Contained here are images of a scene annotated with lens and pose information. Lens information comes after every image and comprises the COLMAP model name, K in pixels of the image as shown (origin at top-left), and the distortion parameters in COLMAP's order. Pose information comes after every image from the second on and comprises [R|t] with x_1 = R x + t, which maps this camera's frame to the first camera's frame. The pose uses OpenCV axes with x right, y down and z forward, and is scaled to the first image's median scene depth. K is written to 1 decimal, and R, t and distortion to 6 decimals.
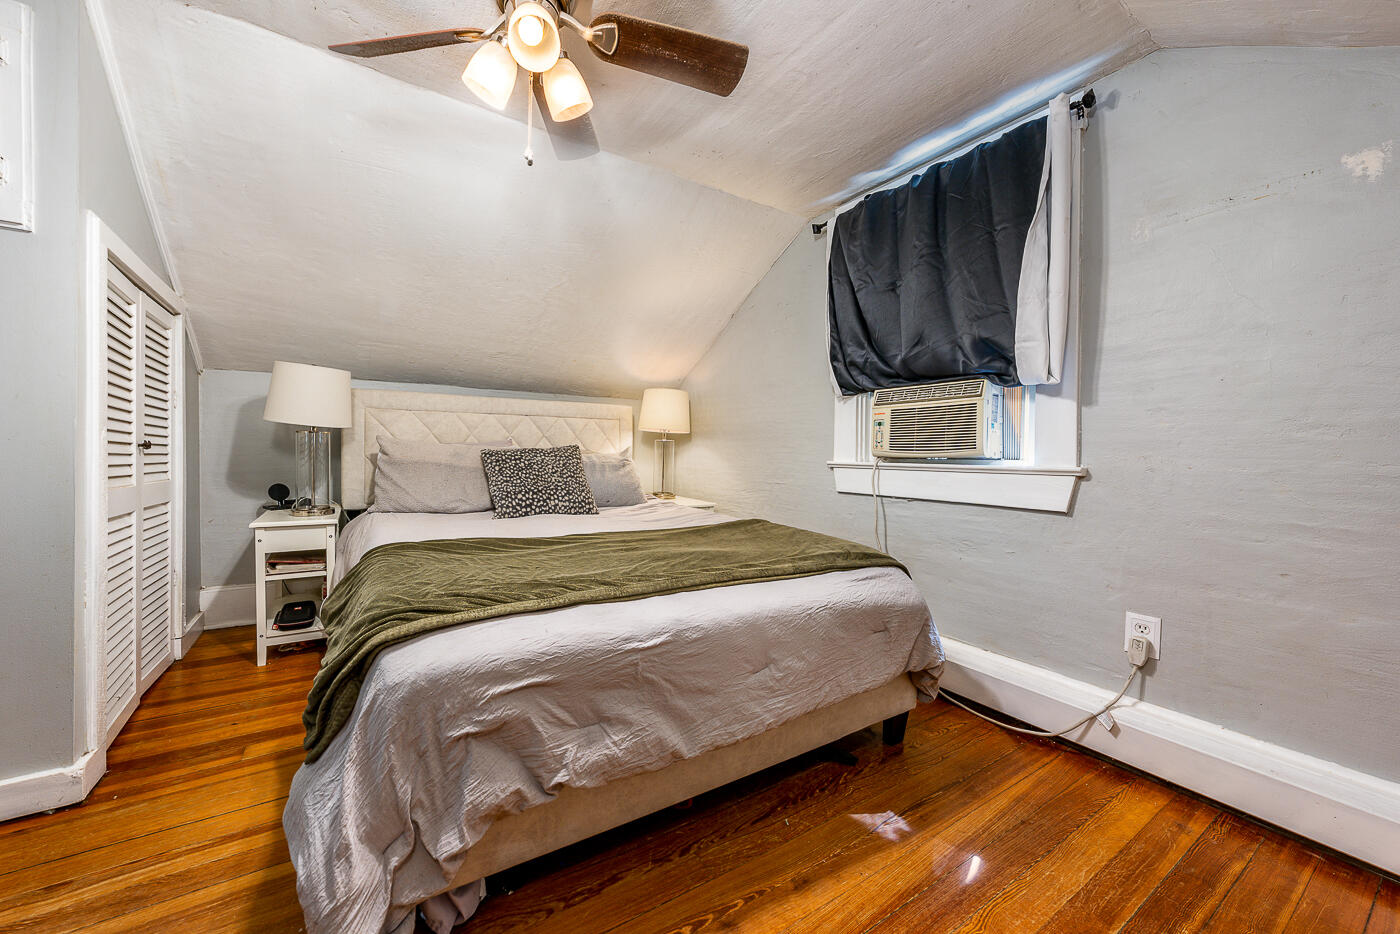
lens RADIAL K [[476.2, 0, 698.9], [0, 476.2, 458.0], [0, 0, 1]] dist [-0.000030, -0.000005]
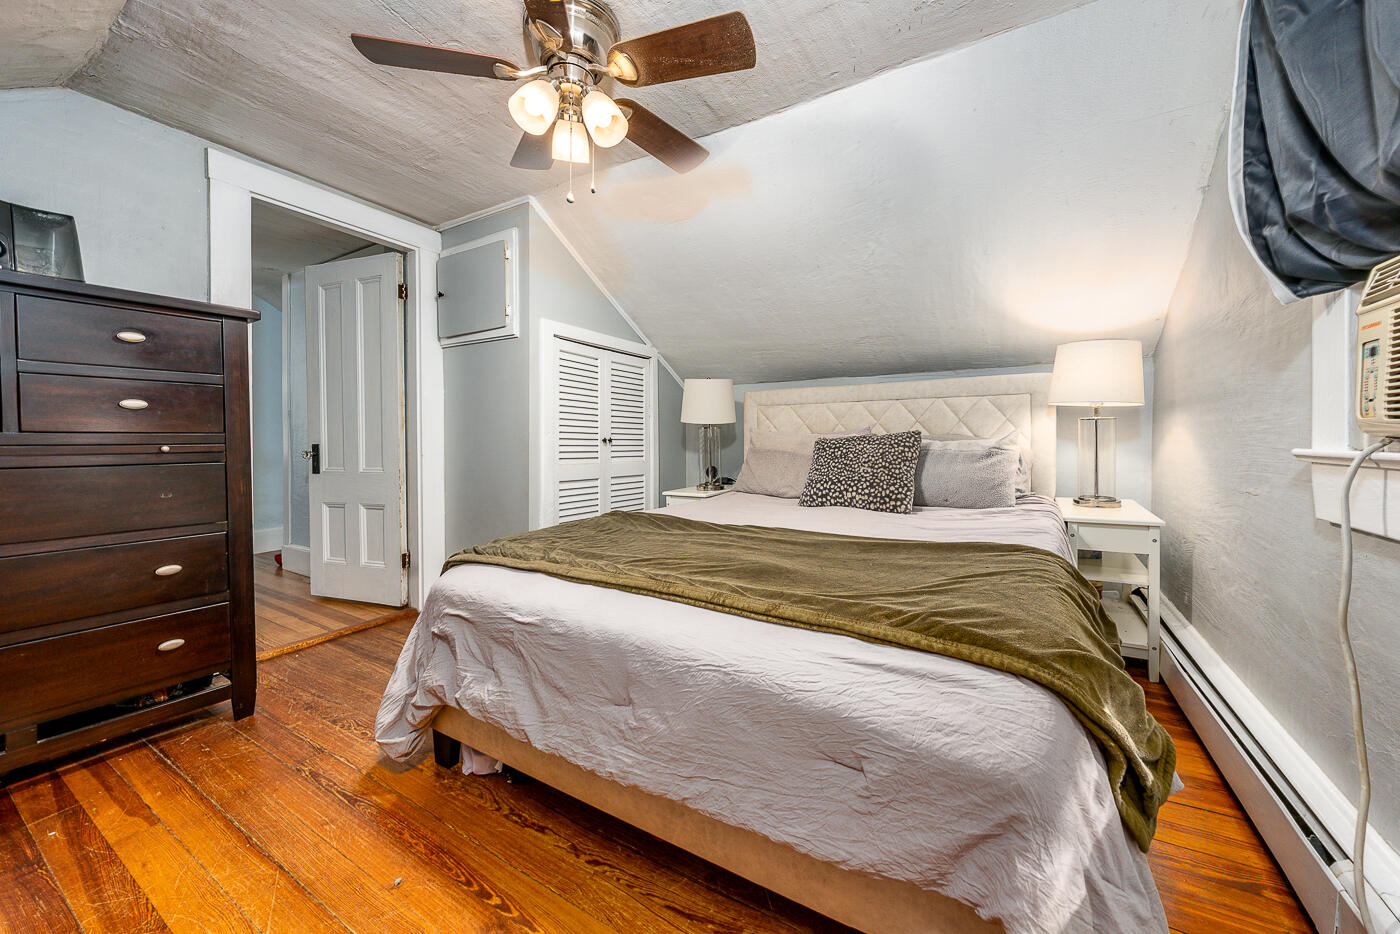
lens RADIAL K [[506.2, 0, 728.4], [0, 506.2, 443.7], [0, 0, 1]] dist [-0.000584, -0.000054]
pose [[0.505766, -0.010615, -0.862605, 0.437538], [0.005281, 0.999944, -0.009209, 0.003166], [0.862654, 0.000102, 0.505794, 0.323159]]
